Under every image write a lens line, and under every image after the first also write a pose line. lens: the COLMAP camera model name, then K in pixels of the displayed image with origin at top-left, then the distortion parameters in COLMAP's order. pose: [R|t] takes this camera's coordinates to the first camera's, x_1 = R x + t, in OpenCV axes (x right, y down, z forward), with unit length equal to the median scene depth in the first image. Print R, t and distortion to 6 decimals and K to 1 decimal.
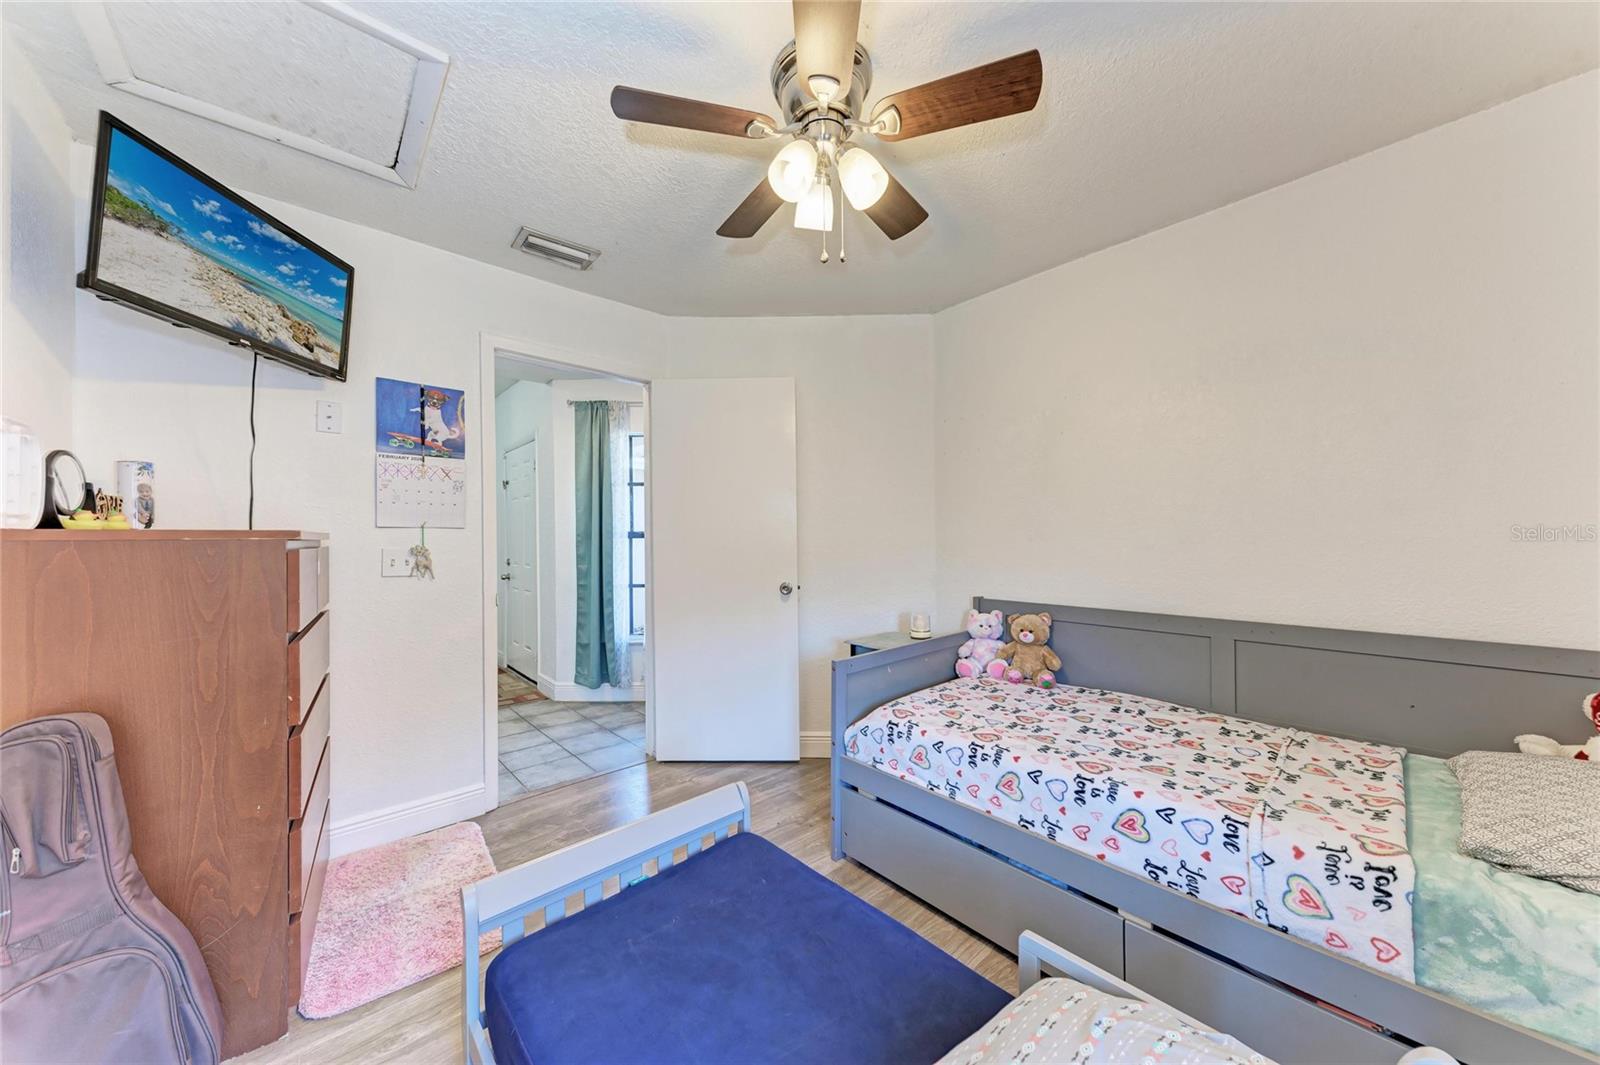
lens RADIAL K [[543.4, 0, 802.1], [0, 543.4, 532.4], [0, 0, 1]] dist [-0.002851, -0.001035]
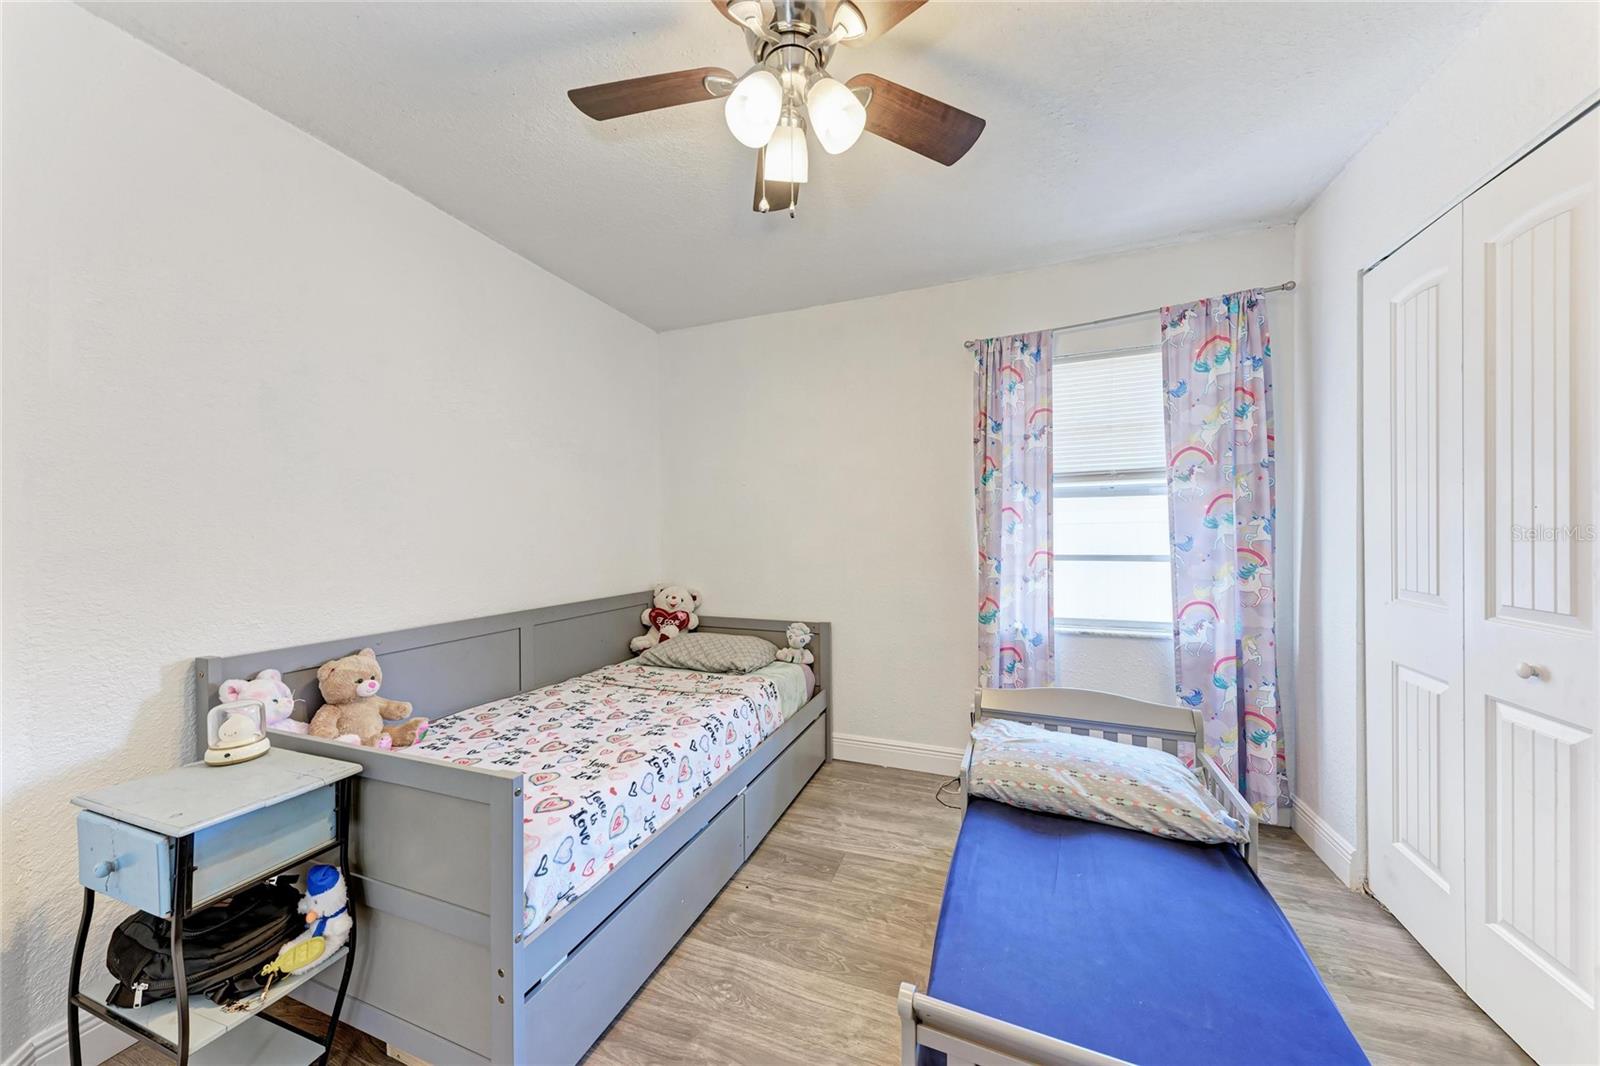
lens RADIAL K [[543.4, 0, 808.9], [0, 543.4, 535.7], [0, 0, 1]] dist [-0.002851, -0.001035]
pose [[-0.451842, 0.006736, 0.892073, -0.551805], [0.005820, 0.999972, -0.004603, 0.013930], [-0.892079, 0.003112, -0.451869, 1.036278]]
